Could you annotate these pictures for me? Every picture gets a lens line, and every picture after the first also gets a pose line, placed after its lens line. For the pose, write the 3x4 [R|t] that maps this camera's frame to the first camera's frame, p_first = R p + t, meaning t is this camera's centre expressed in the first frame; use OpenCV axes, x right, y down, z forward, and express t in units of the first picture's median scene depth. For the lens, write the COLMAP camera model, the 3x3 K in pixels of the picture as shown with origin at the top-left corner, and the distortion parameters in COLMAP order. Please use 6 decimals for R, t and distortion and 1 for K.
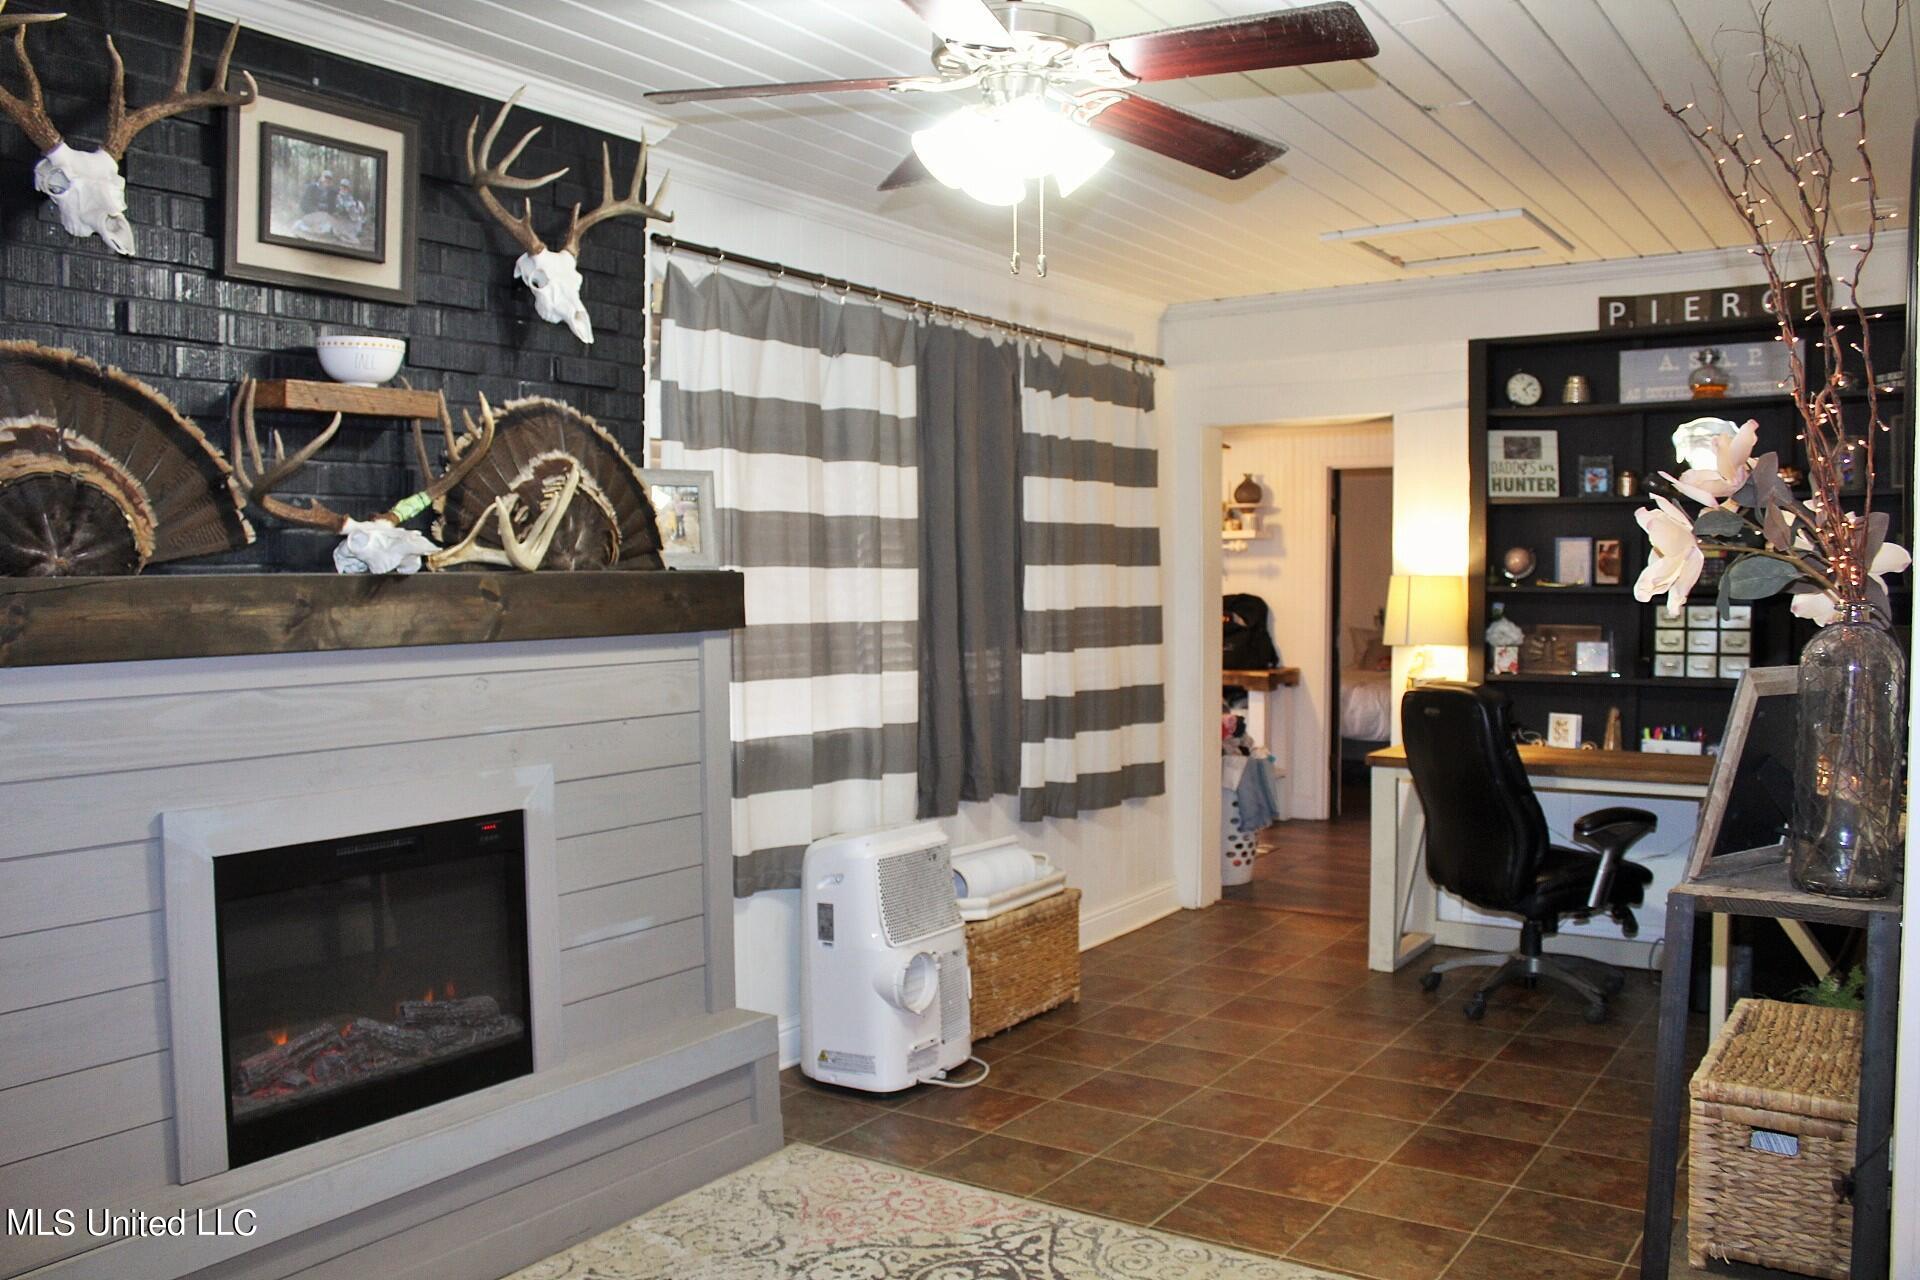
lens RADIAL K [[1570.4, 0, 960.0], [0, 1570.4, 640.0], [0, 0, 1]] dist [-0.144032, 0.114561]
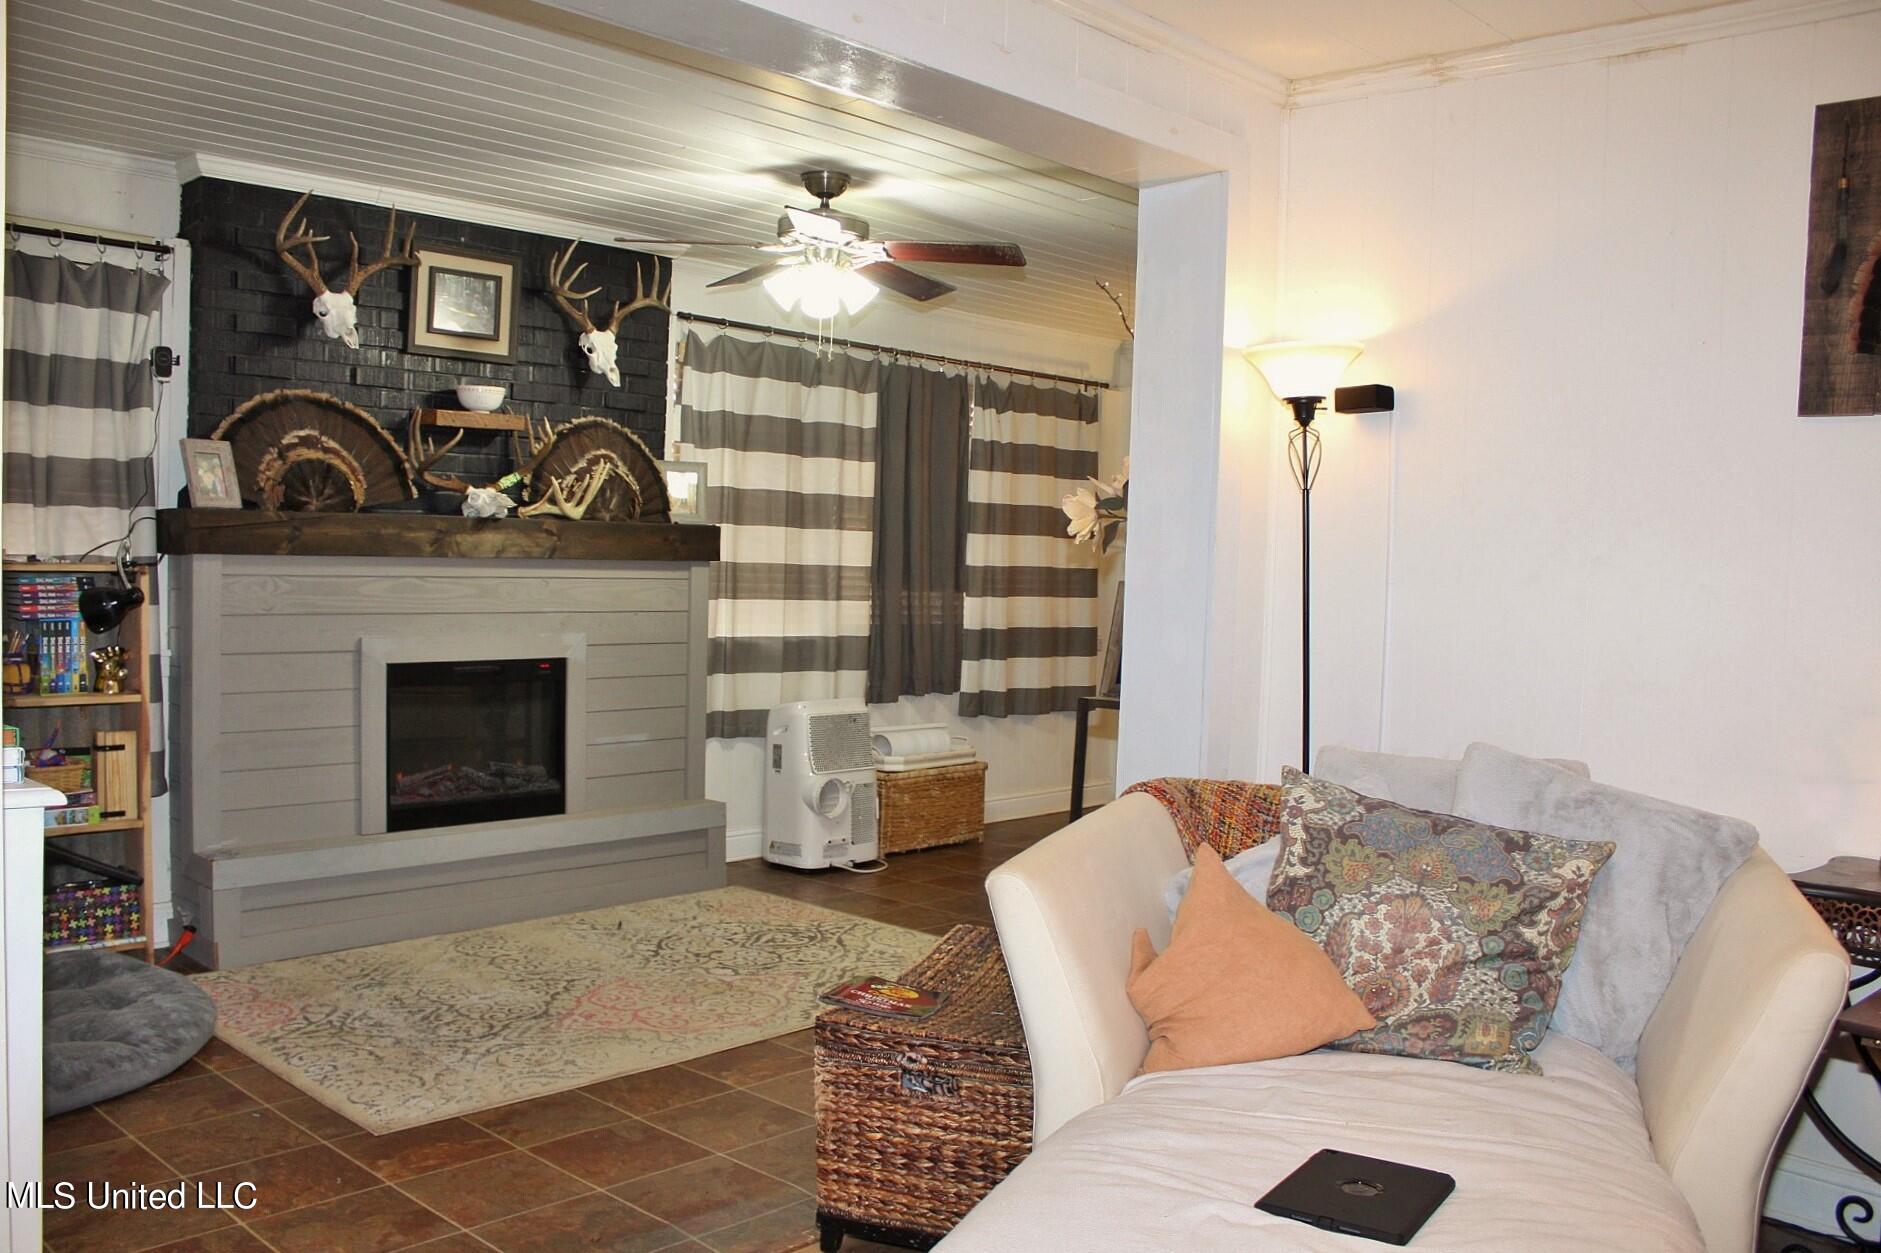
lens RADIAL K [[1597.8, 0, 940.5], [0, 1597.8, 626.5], [0, 0, 1]] dist [-0.110986, 0.004086]
pose [[0.985348, 0.041036, -0.165546, 0.338087], [-0.040869, 0.999155, 0.004422, 0.039985], [0.165587, 0.002409, 0.986192, -0.541006]]
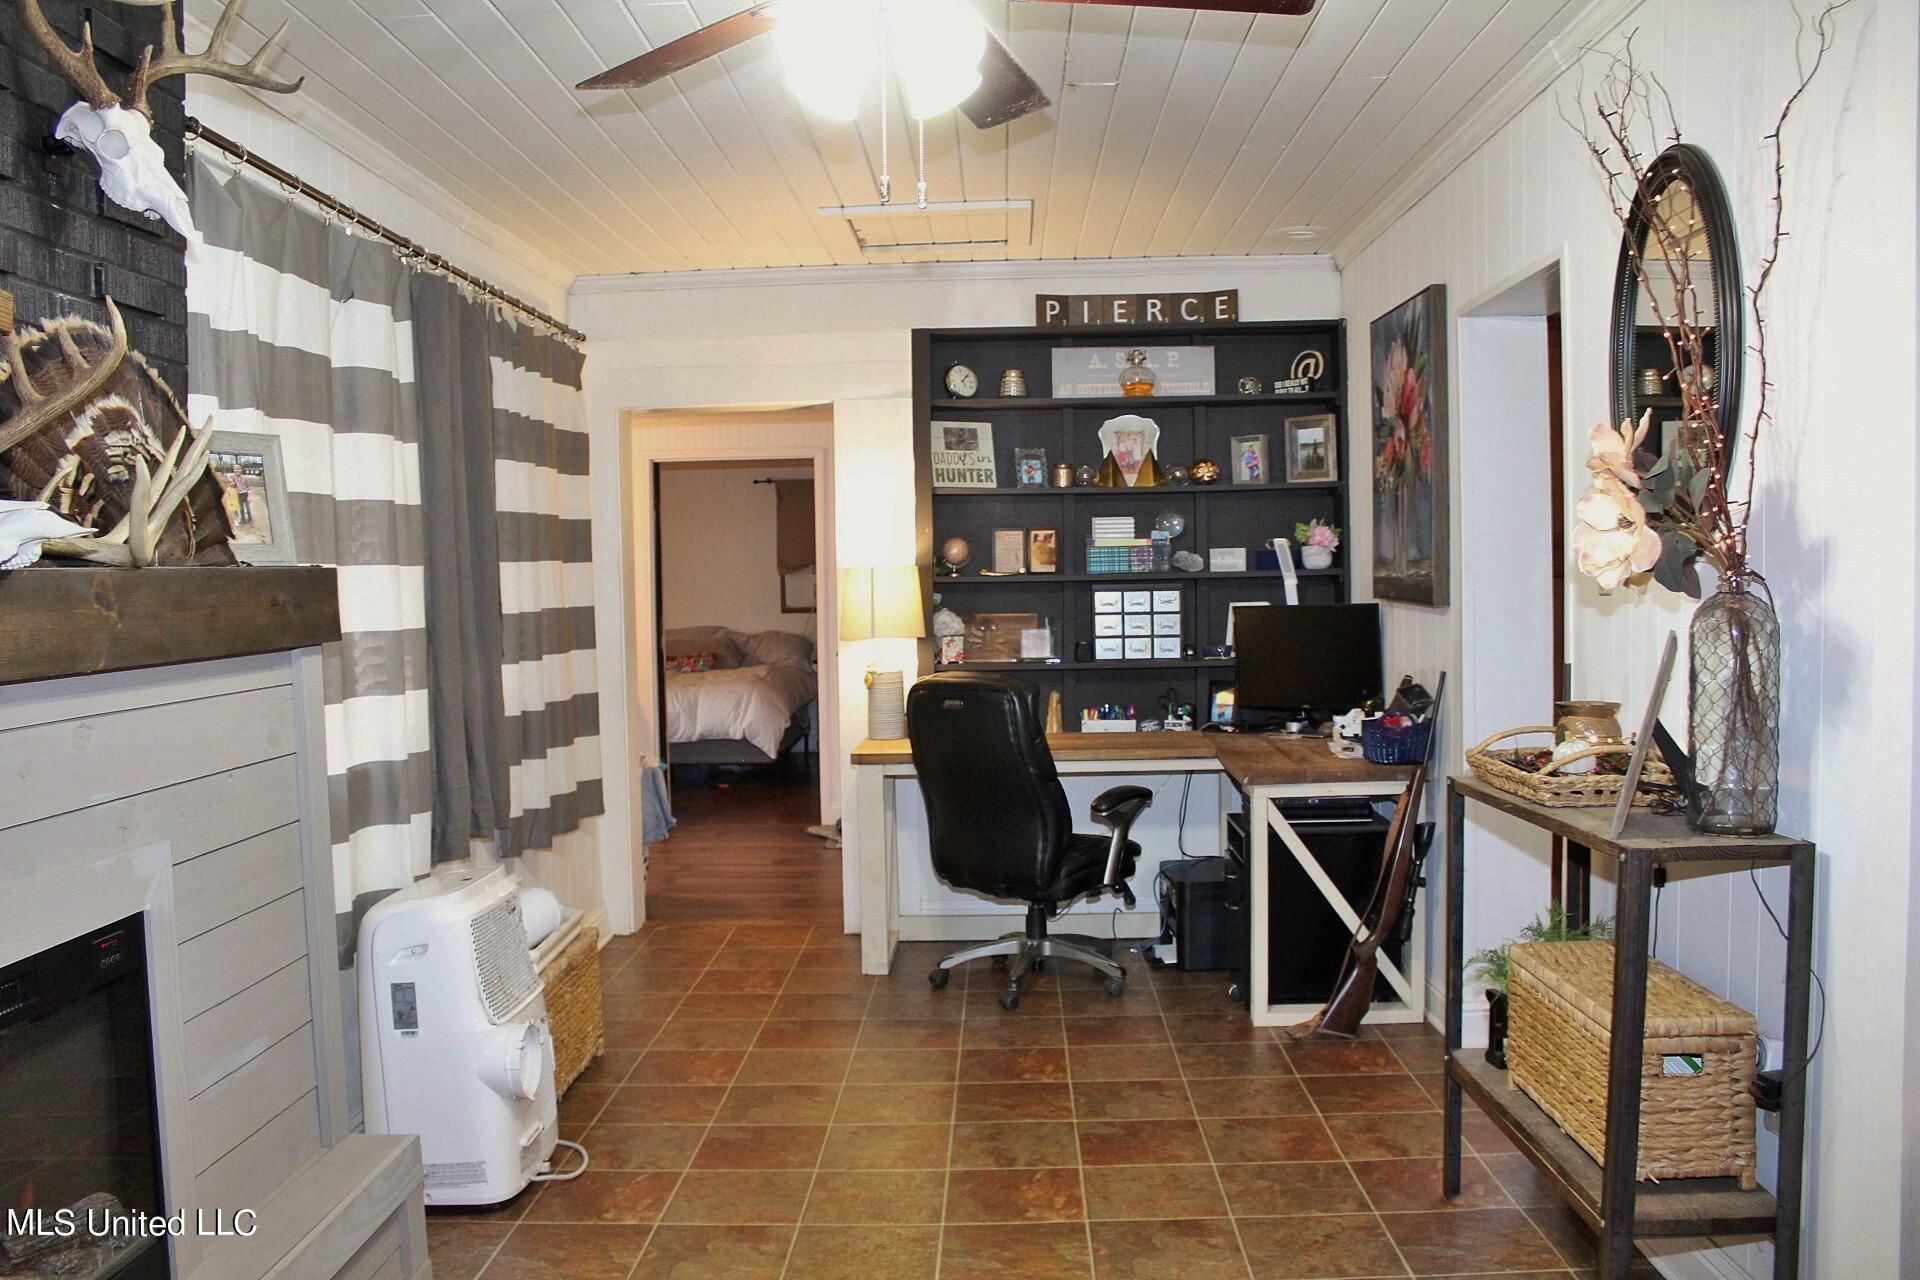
lens RADIAL K [[1577.0, 0, 960.0], [0, 1577.0, 640.0], [0, 0, 1]] dist [-0.155602, 0.157033]
pose [[0.843926, -0.035595, 0.535277, -0.269735], [0.036585, 0.999292, 0.008770, -0.003281], [-0.535210, 0.012182, 0.844631, 0.186650]]
